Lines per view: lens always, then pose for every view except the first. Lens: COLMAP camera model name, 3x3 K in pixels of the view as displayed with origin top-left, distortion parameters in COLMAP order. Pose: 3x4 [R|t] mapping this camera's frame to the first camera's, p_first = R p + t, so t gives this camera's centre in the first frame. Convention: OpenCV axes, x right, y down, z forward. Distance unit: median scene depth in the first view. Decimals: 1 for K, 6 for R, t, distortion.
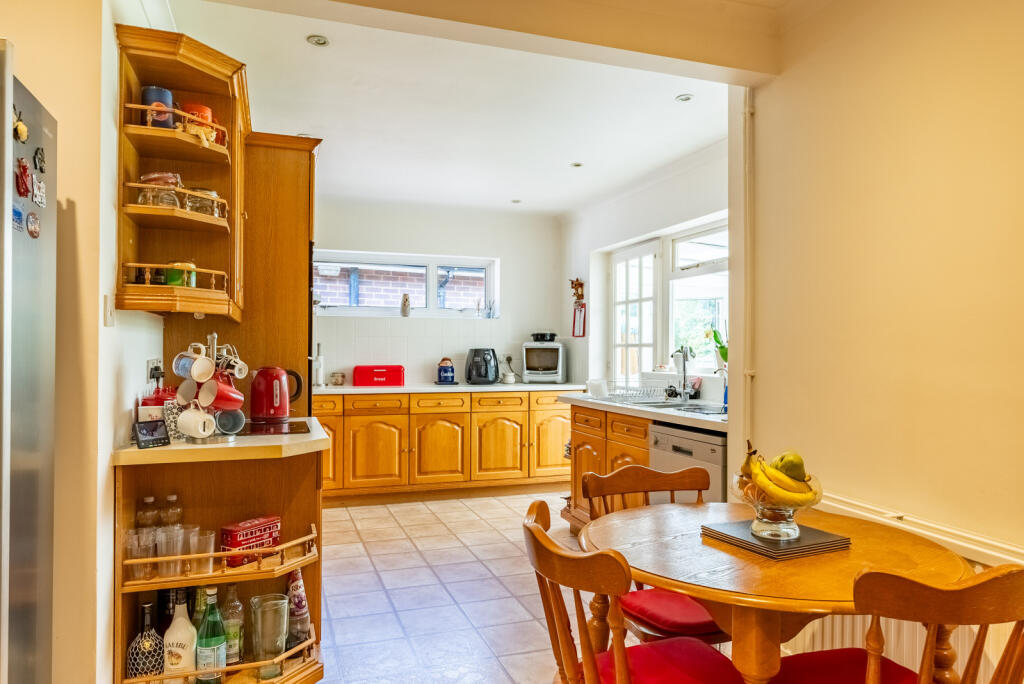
lens RADIAL K [[686.5, 0, 512.0], [0, 686.5, 342.0], [0, 0, 1]] dist [-0.000537, -0.000028]
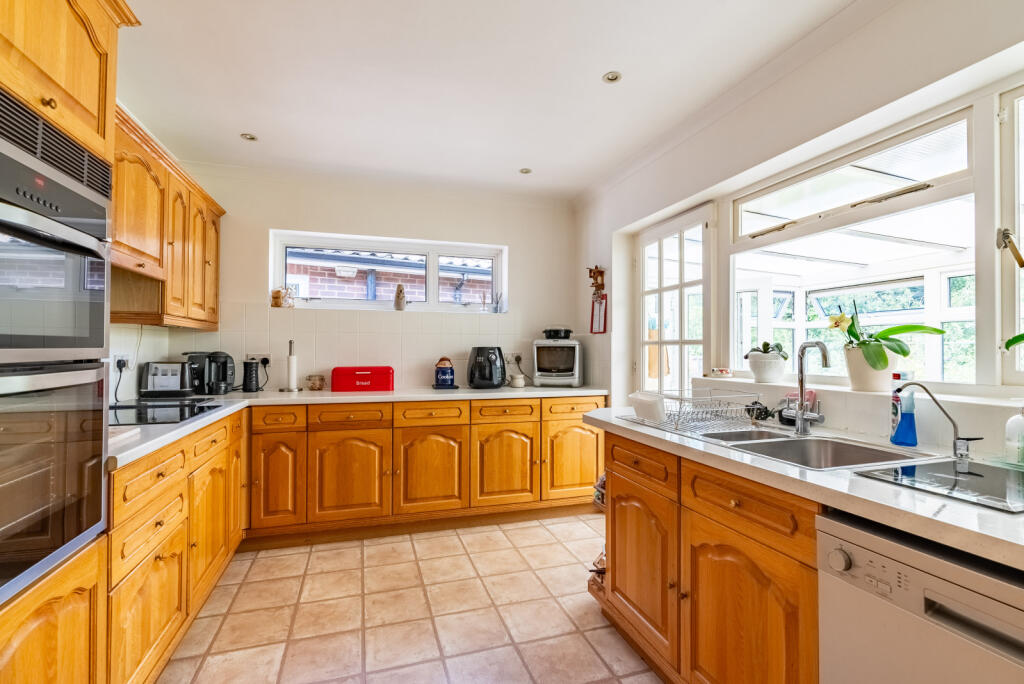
lens RADIAL K [[484.8, 0, 512.0], [0, 484.8, 342.0], [0, 0, 1]] dist [-0.066452, 0.031733]
pose [[0.999560, -0.000763, -0.029668, 0.007136], [0.000708, 0.999998, -0.001875, 0.004742], [0.029669, 0.001853, 0.999558, 0.410499]]
